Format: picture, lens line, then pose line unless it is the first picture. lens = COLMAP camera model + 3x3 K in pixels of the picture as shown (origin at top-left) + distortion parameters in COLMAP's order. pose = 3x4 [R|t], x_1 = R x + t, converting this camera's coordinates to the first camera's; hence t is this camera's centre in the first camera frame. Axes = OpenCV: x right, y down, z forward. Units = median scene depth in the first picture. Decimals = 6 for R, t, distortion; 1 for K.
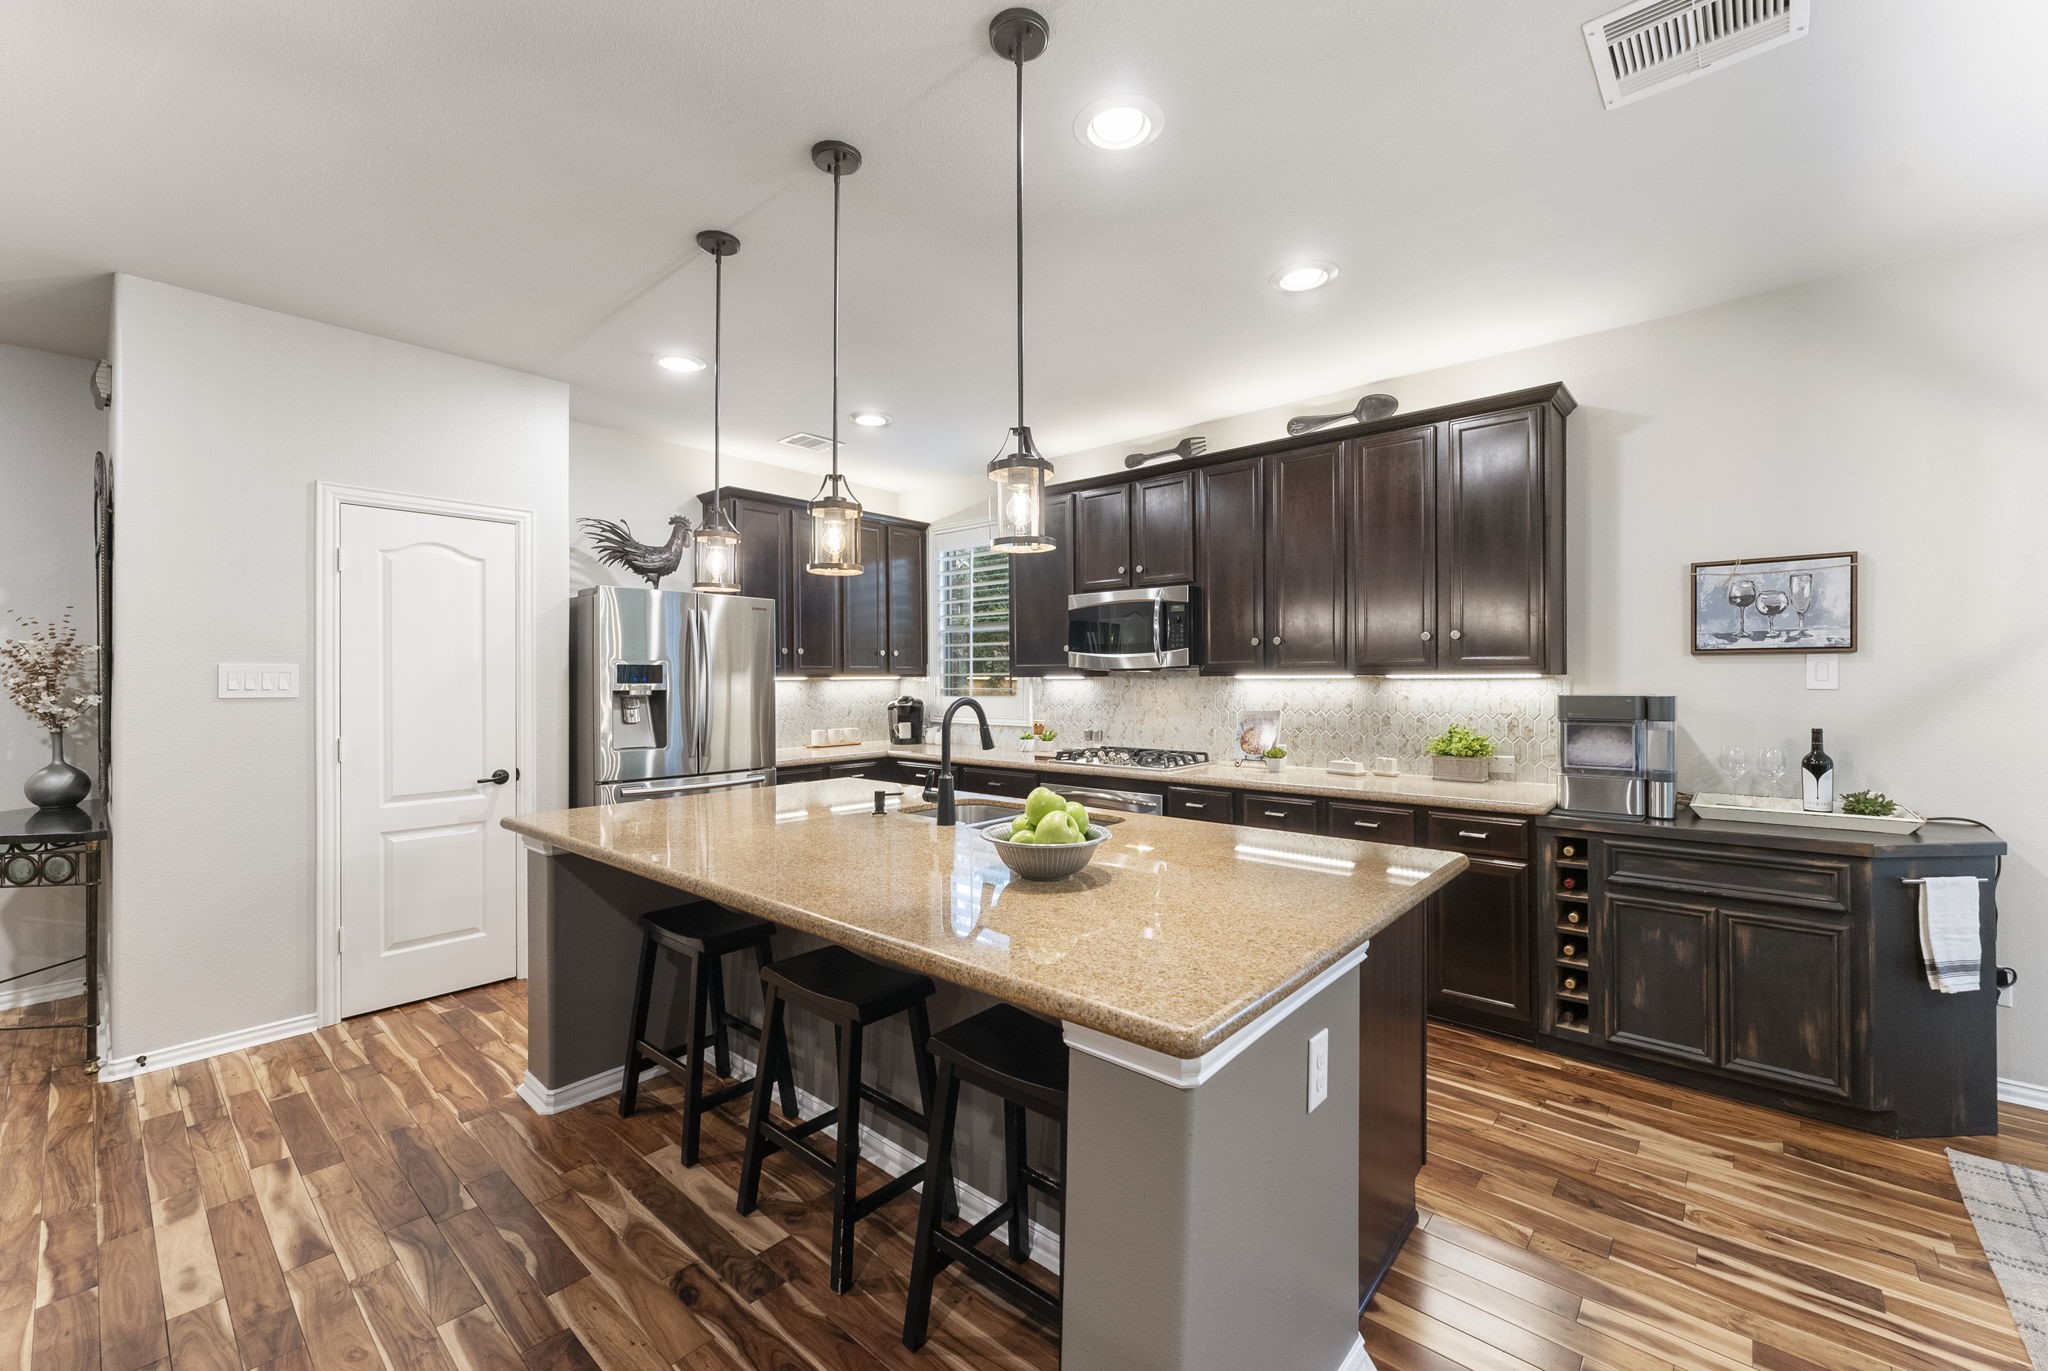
lens RADIAL K [[833.5, 0, 1027.8], [0, 833.5, 676.8], [0, 0, 1]] dist [0.001951, -0.000342]
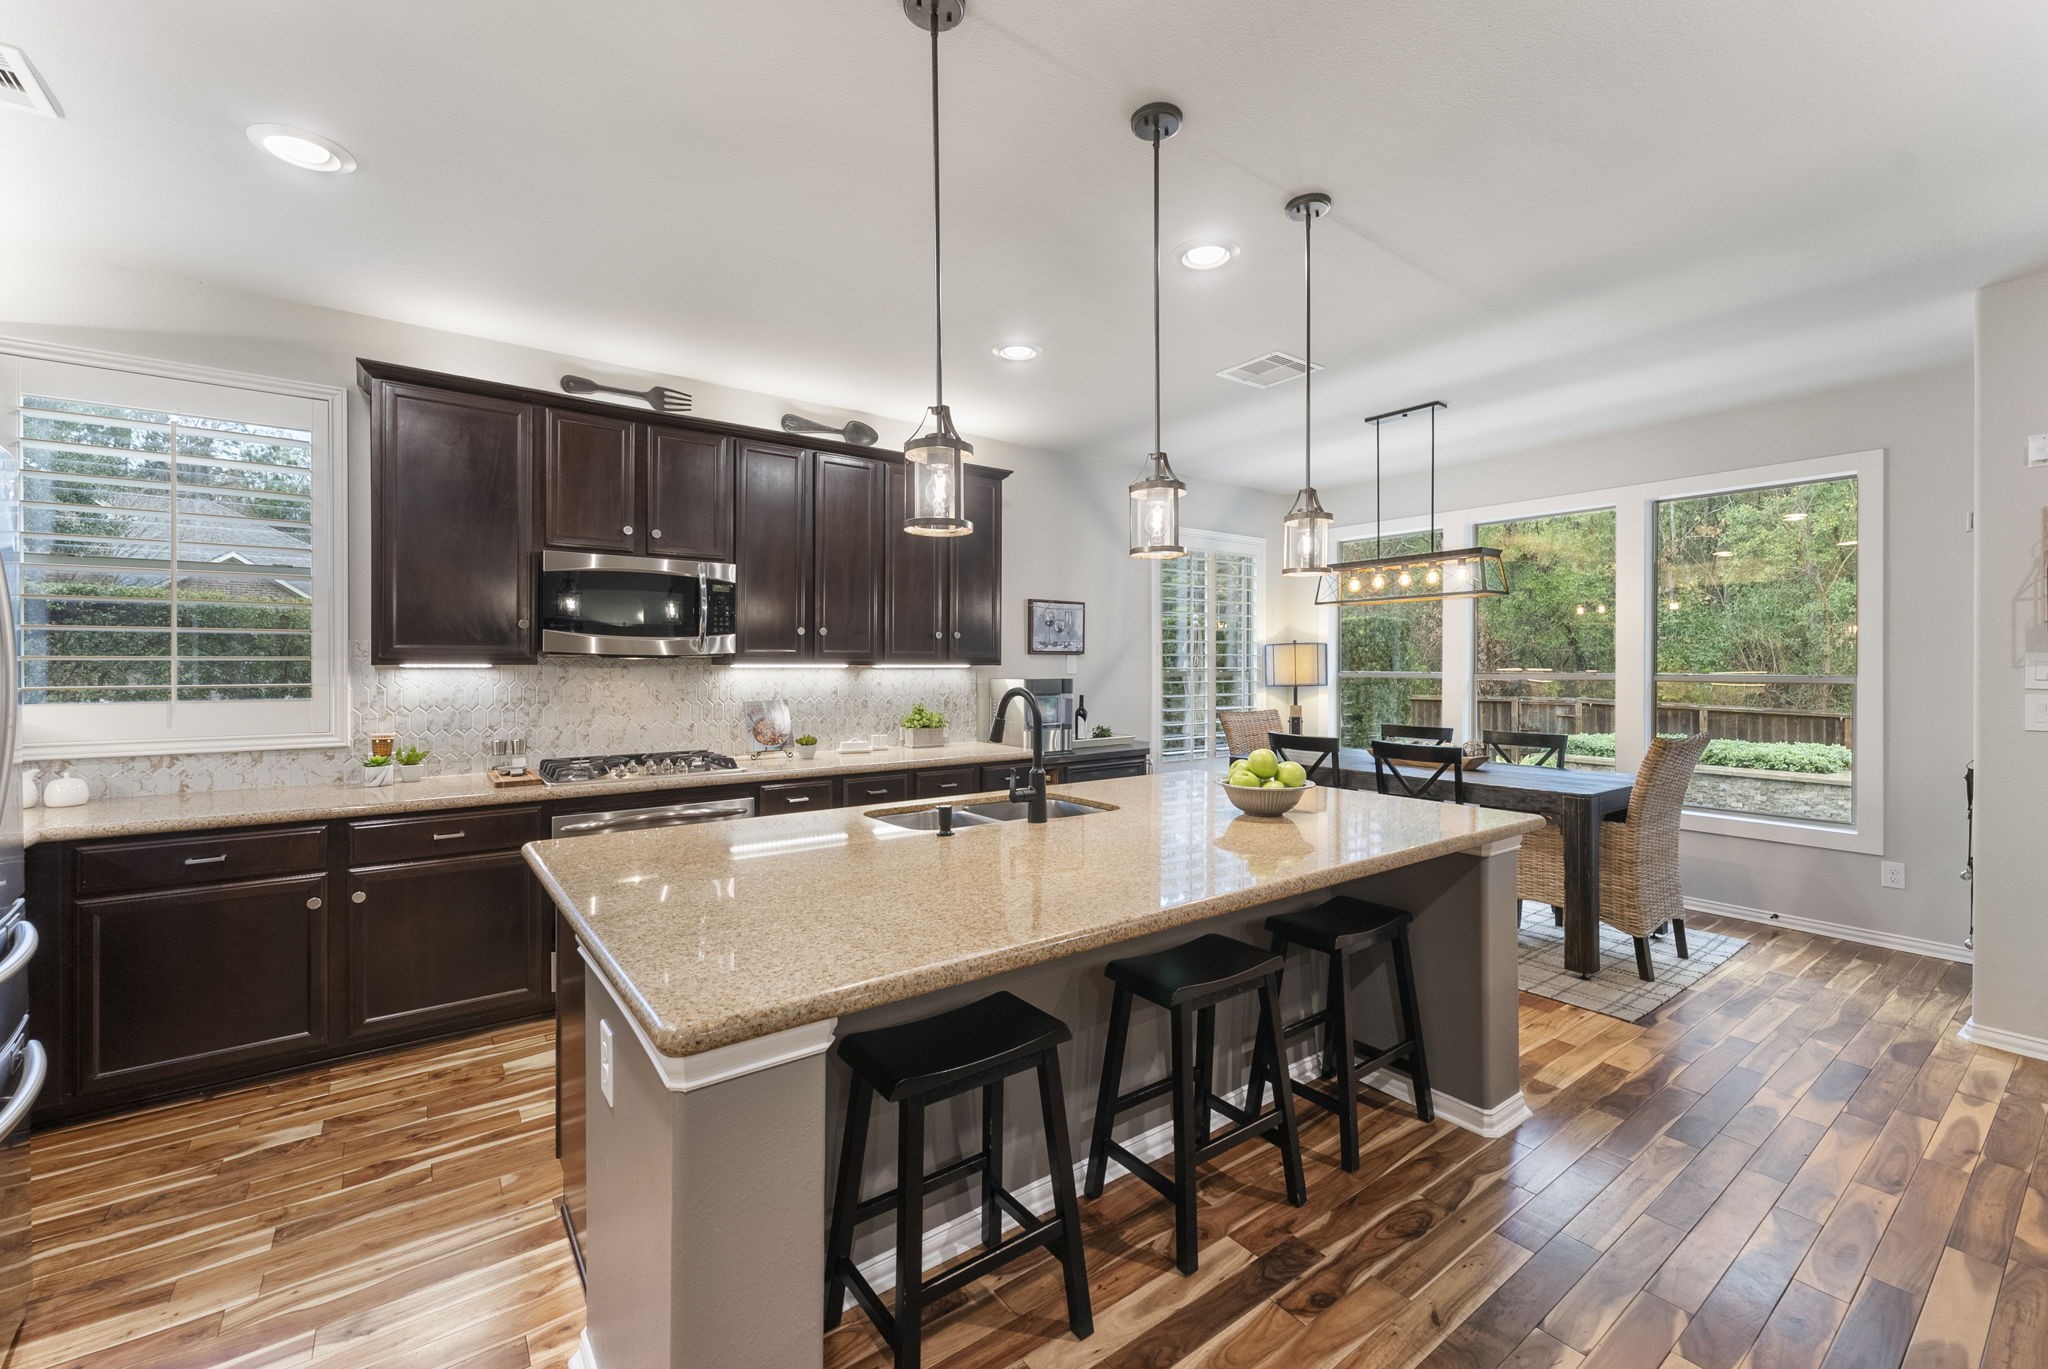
lens RADIAL K [[833.5, 0, 1027.8], [0, 833.5, 666.0], [0, 0, 1]] dist [0.001951, -0.000342]
pose [[0.209306, 0.002538, 0.977847, -0.920991], [-0.003911, 0.999991, -0.001758, 0.000901], [-0.977842, -0.003456, 0.209314, 0.728770]]
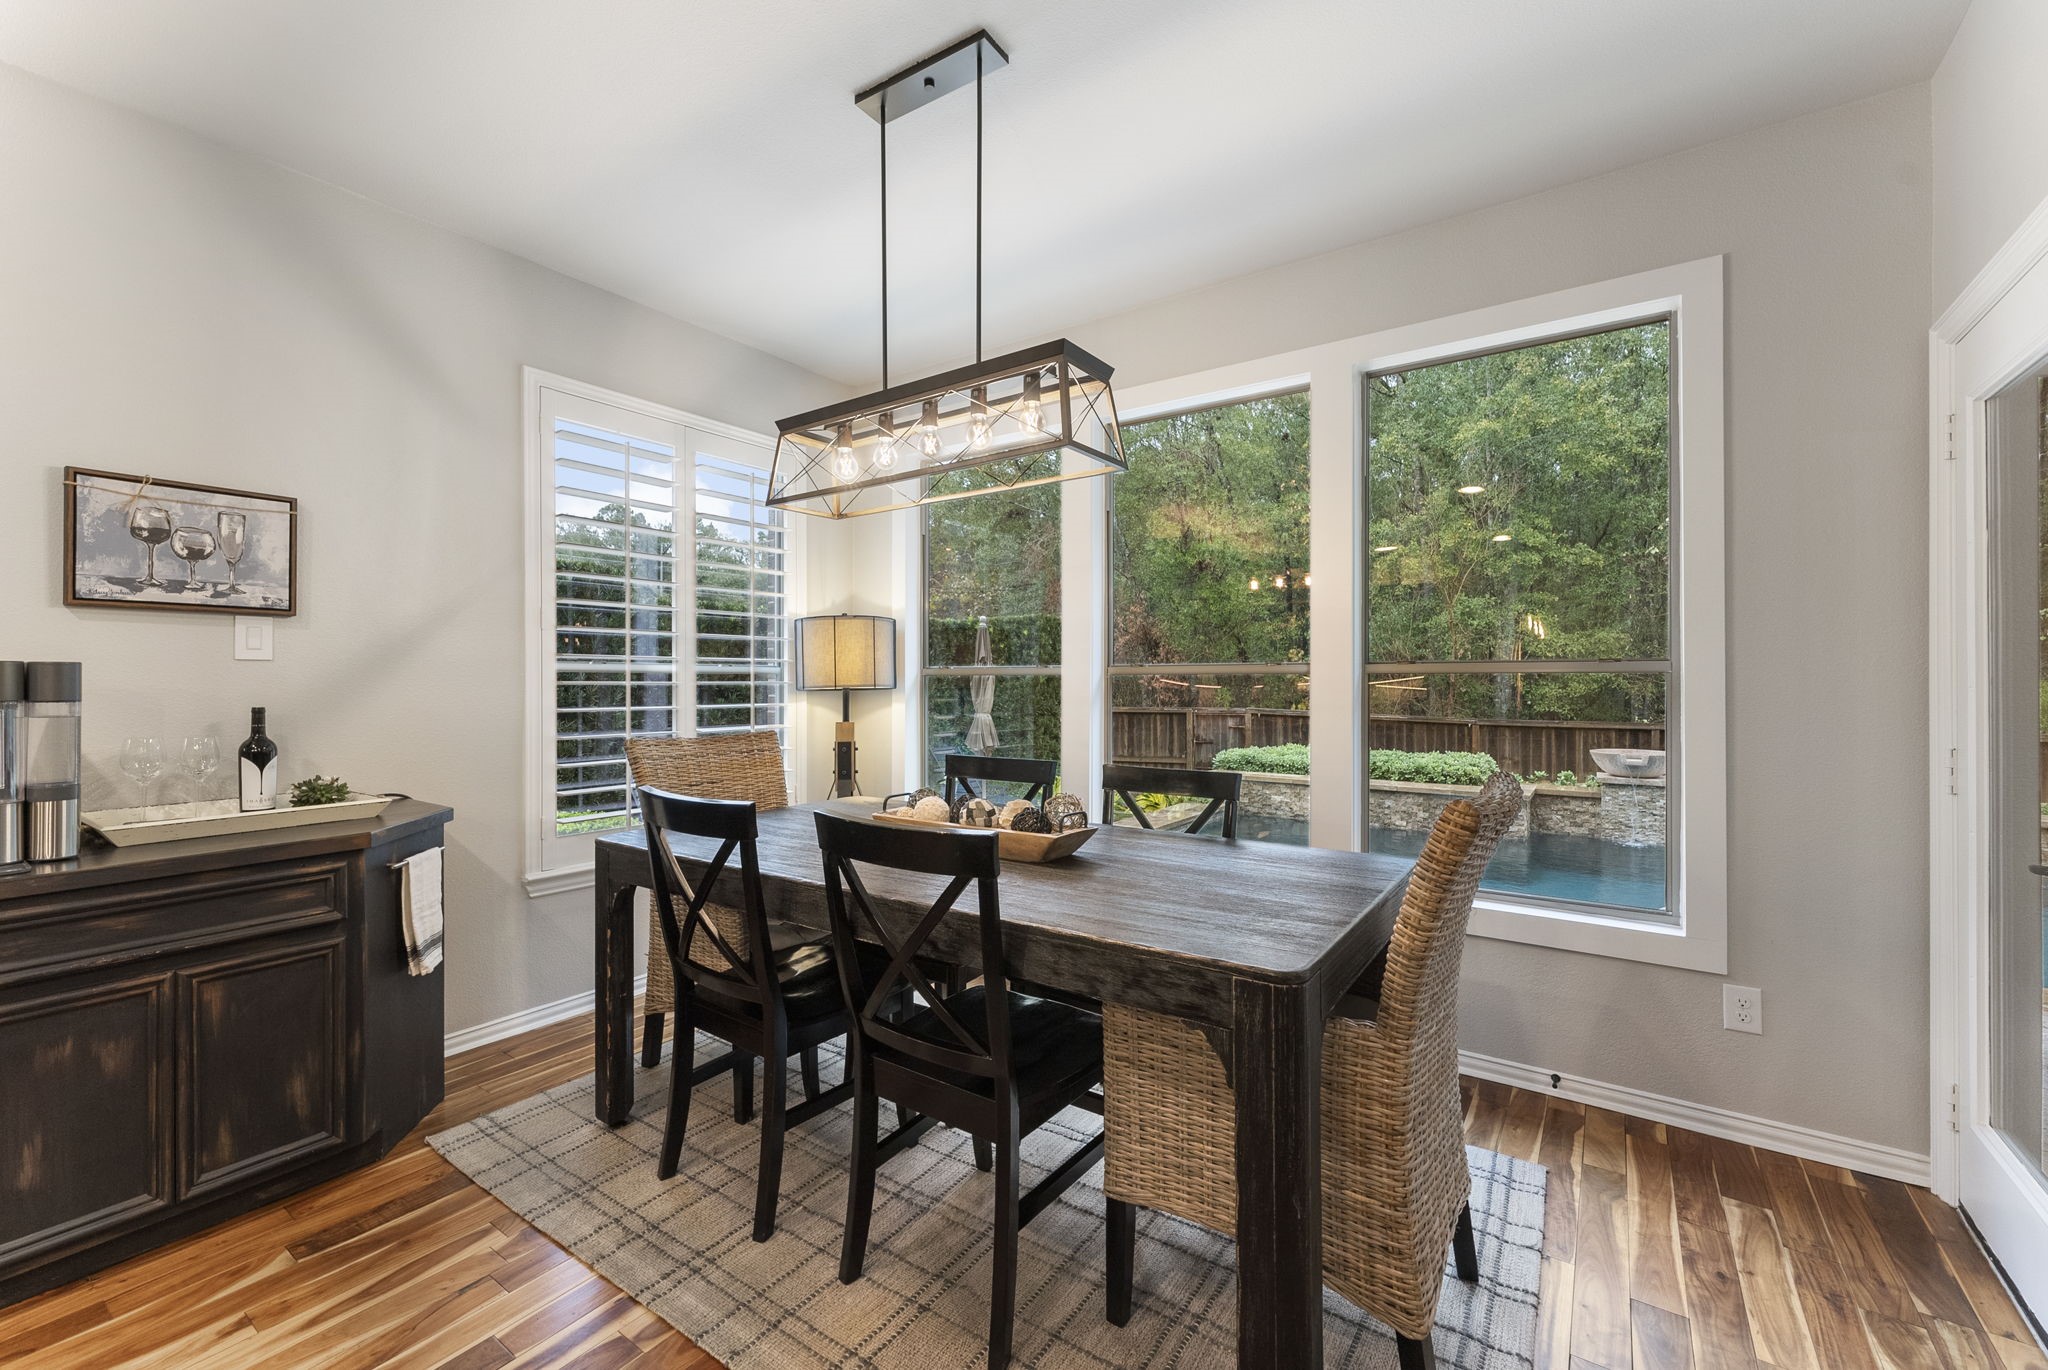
lens RADIAL K [[833.5, 0, 1023.9], [0, 833.5, 677.2], [0, 0, 1]] dist [0.001951, -0.000342]
pose [[-0.112421, 0.008245, 0.993627, 0.062764], [-0.001980, 0.999962, -0.008521, 0.038601], [-0.993659, -0.002925, -0.112400, 0.358096]]
